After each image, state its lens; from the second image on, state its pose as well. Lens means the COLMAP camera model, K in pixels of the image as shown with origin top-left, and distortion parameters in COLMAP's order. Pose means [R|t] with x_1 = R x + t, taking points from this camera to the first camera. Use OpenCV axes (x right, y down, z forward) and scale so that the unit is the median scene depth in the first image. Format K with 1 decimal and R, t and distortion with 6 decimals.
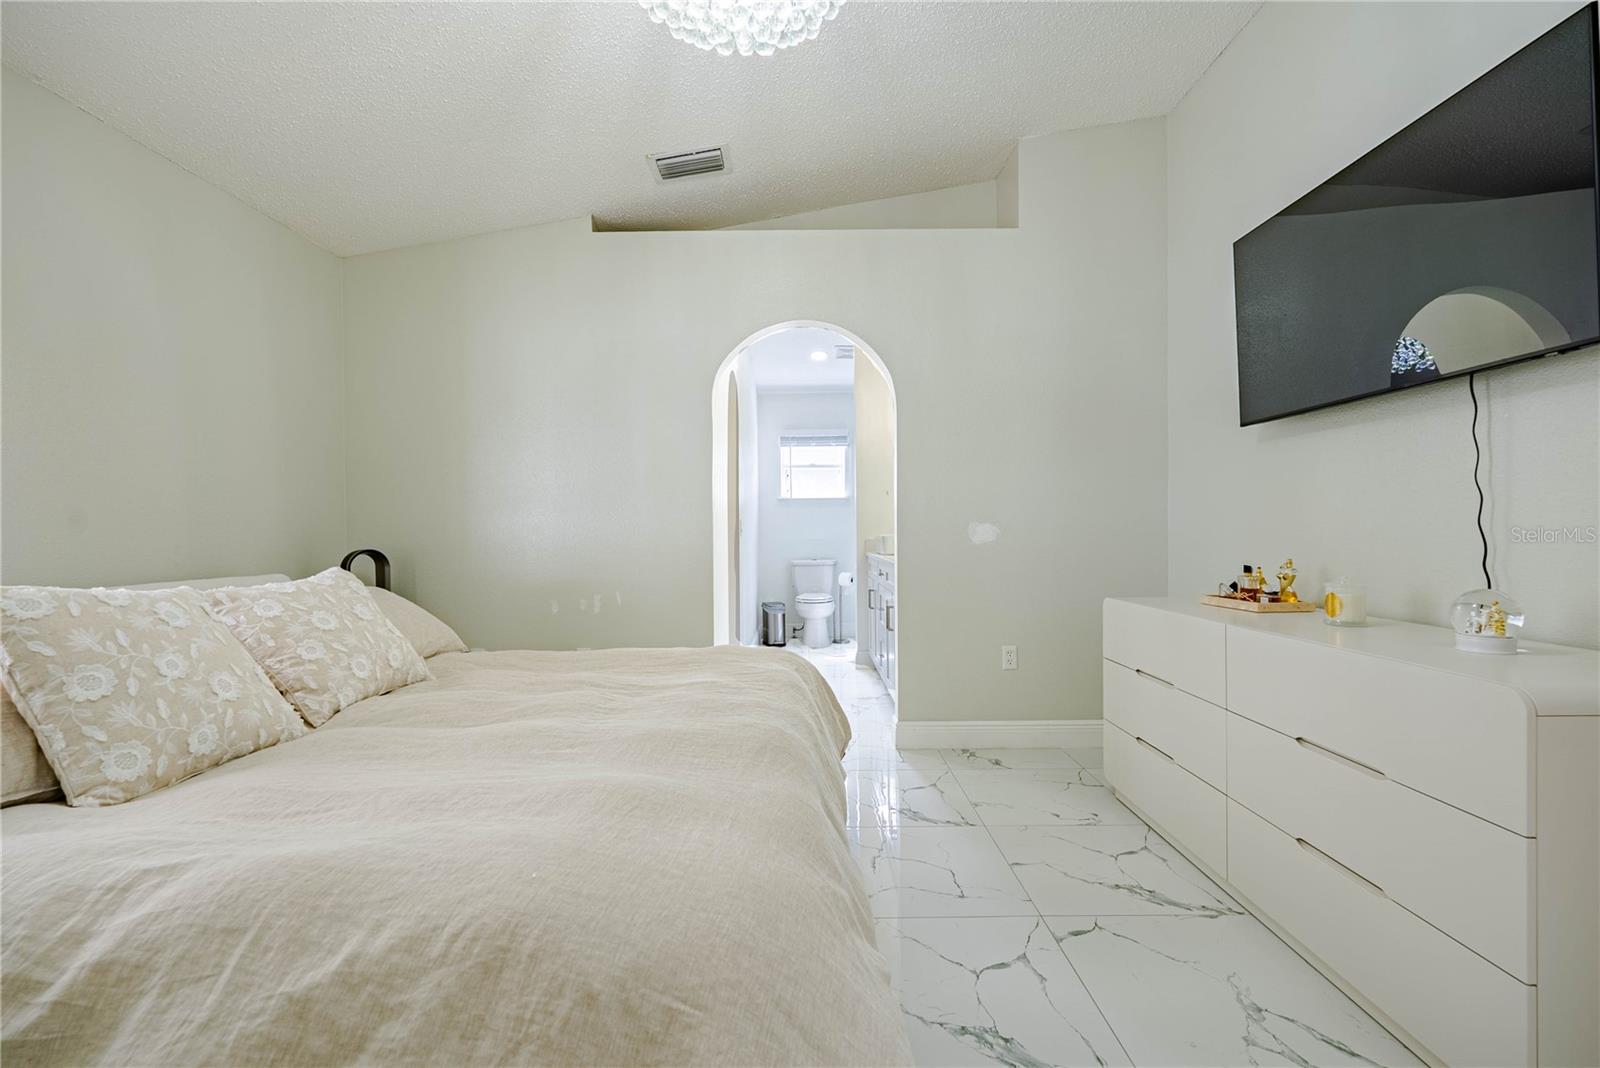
lens RADIAL K [[702.4, 0, 800.0], [0, 702.4, 534.0], [0, 0, 1]] dist [-0.004431, 0.000846]
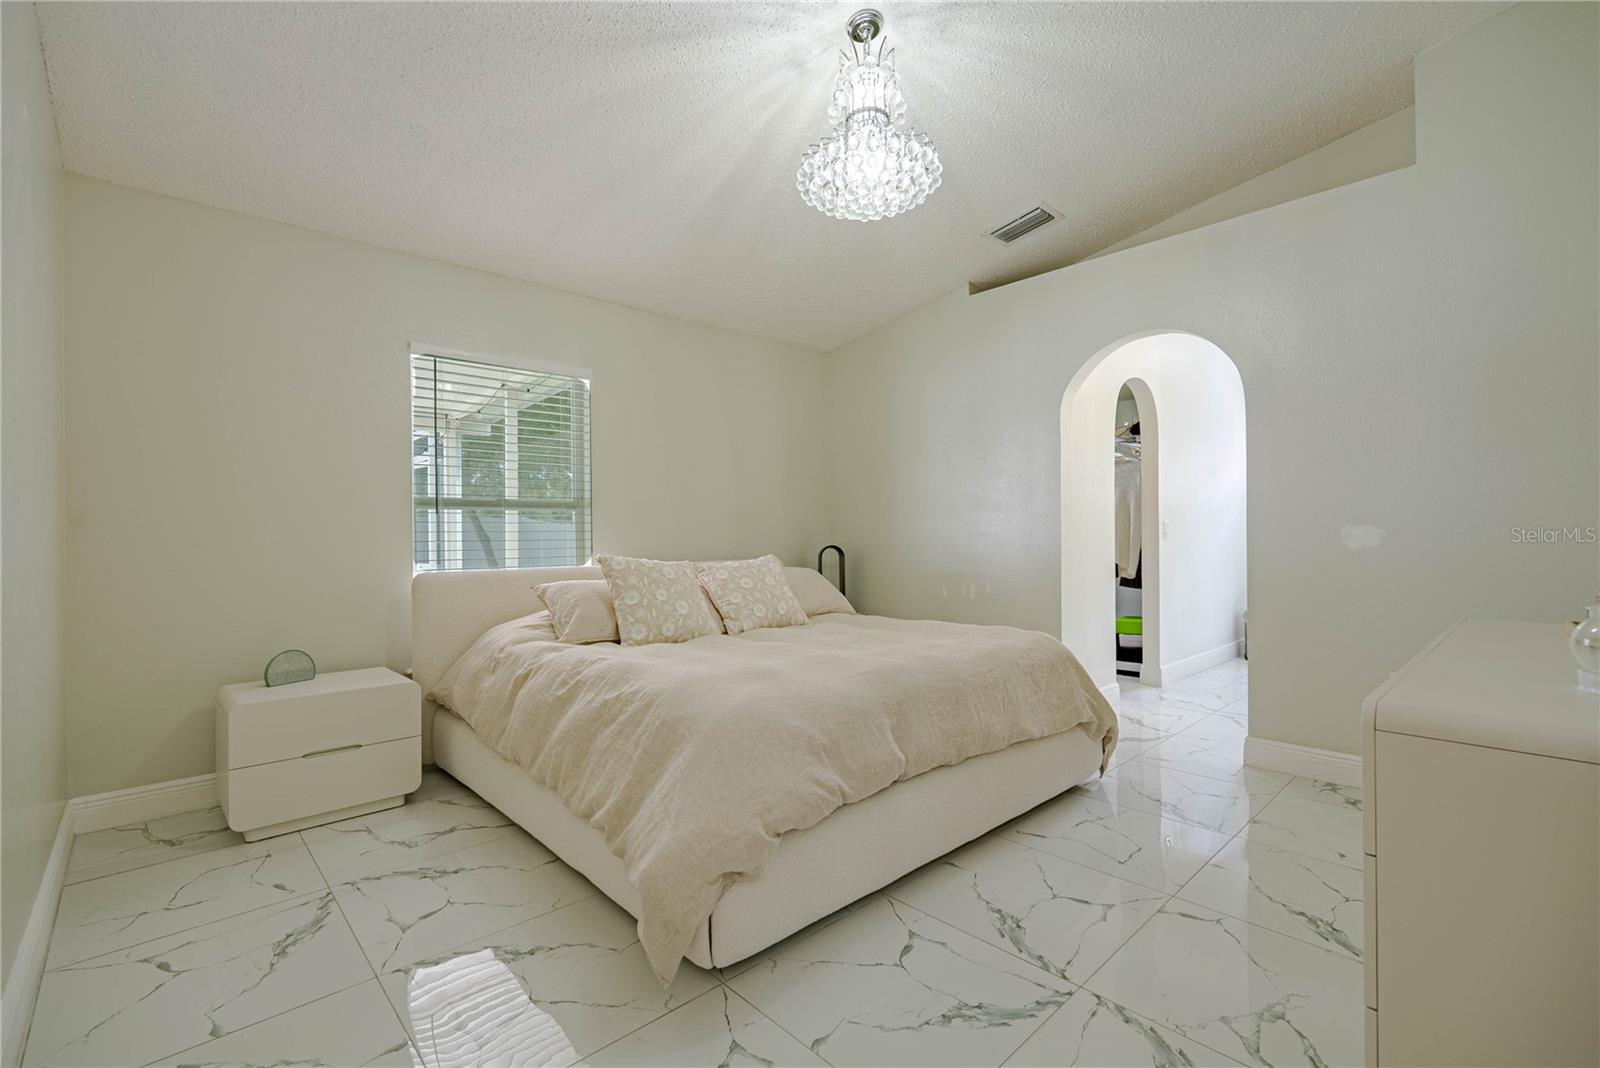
lens RADIAL K [[702.4, 0, 800.0], [0, 702.4, 534.0], [0, 0, 1]] dist [-0.004431, 0.000846]
pose [[0.685324, 0.002622, -0.728234, 0.748618], [-0.002964, 0.999995, 0.000812, -0.005692], [0.728233, 0.001602, 0.685328, -0.148473]]
